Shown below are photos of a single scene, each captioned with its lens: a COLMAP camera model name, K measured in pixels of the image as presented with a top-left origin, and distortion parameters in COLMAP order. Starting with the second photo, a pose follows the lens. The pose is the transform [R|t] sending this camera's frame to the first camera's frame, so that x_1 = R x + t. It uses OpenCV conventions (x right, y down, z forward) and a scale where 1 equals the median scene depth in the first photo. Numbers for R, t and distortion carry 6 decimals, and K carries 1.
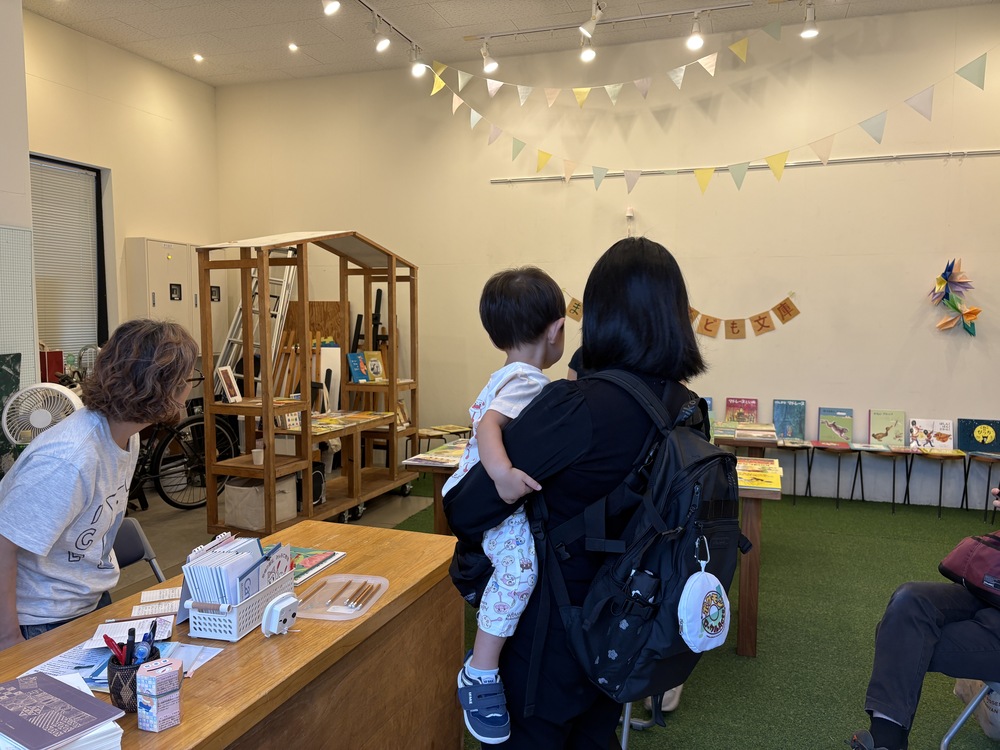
lens RADIAL K [[751.9, 0, 500.1], [0, 751.9, 378.8], [0, 0, 1]] dist [0.022987, -0.002983]
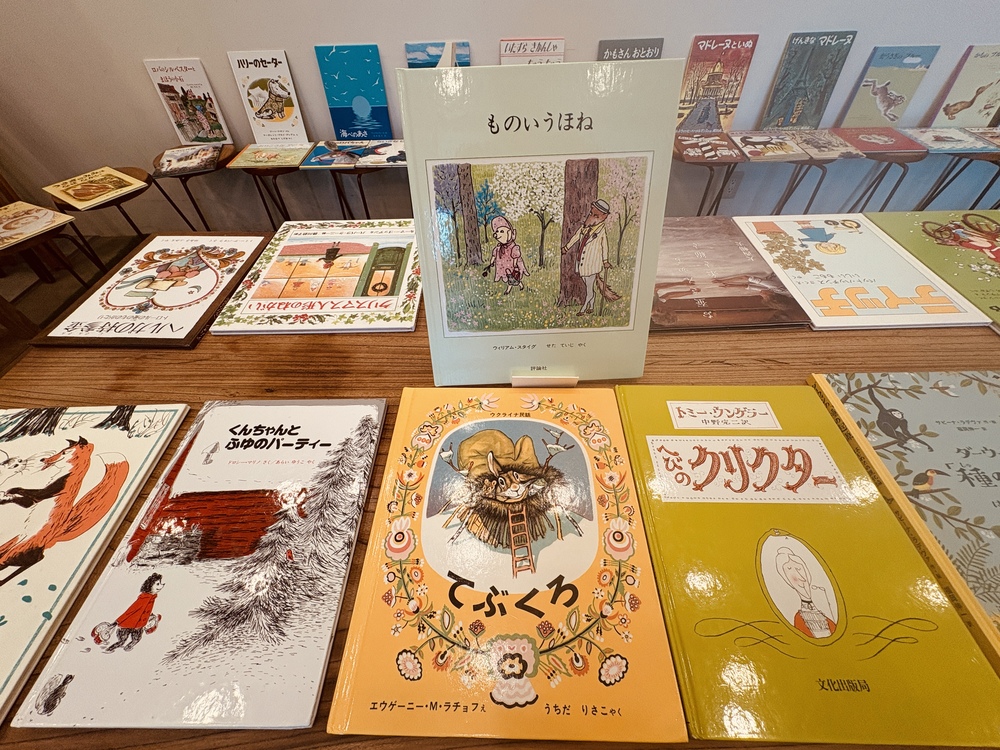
lens RADIAL K [[401.4, 0, 499.5], [0, 401.4, 374.7], [0, 0, 1]] dist [-0.003133, 0.000027]
pose [[0.950022, -0.253277, 0.182506, 0.095447], [0.055849, 0.713071, 0.698863, -0.004988], [-0.307146, -0.653743, 0.691579, 0.770392]]
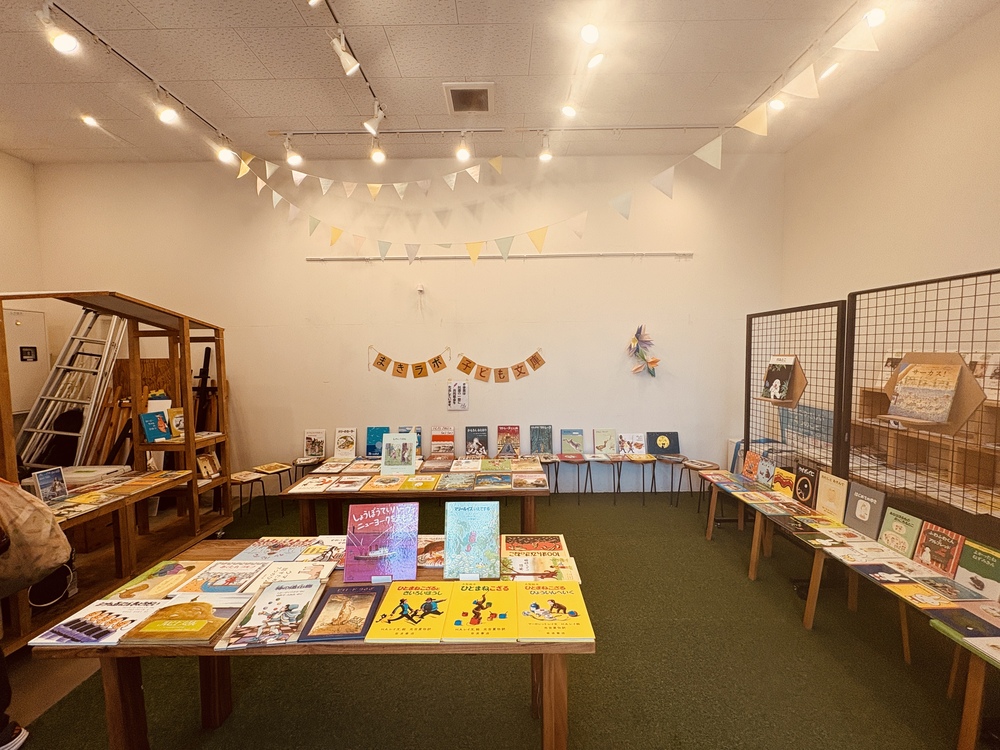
lens RADIAL K [[401.4, 0, 500.6], [0, 401.4, 375.7], [0, 0, 1]] dist [-0.003133, 0.000027]
pose [[0.948914, -0.034229, 0.313674, 0.087267], [0.043595, 0.998787, -0.022891, -0.050504], [-0.312510, 0.035396, 0.949255, 0.328307]]
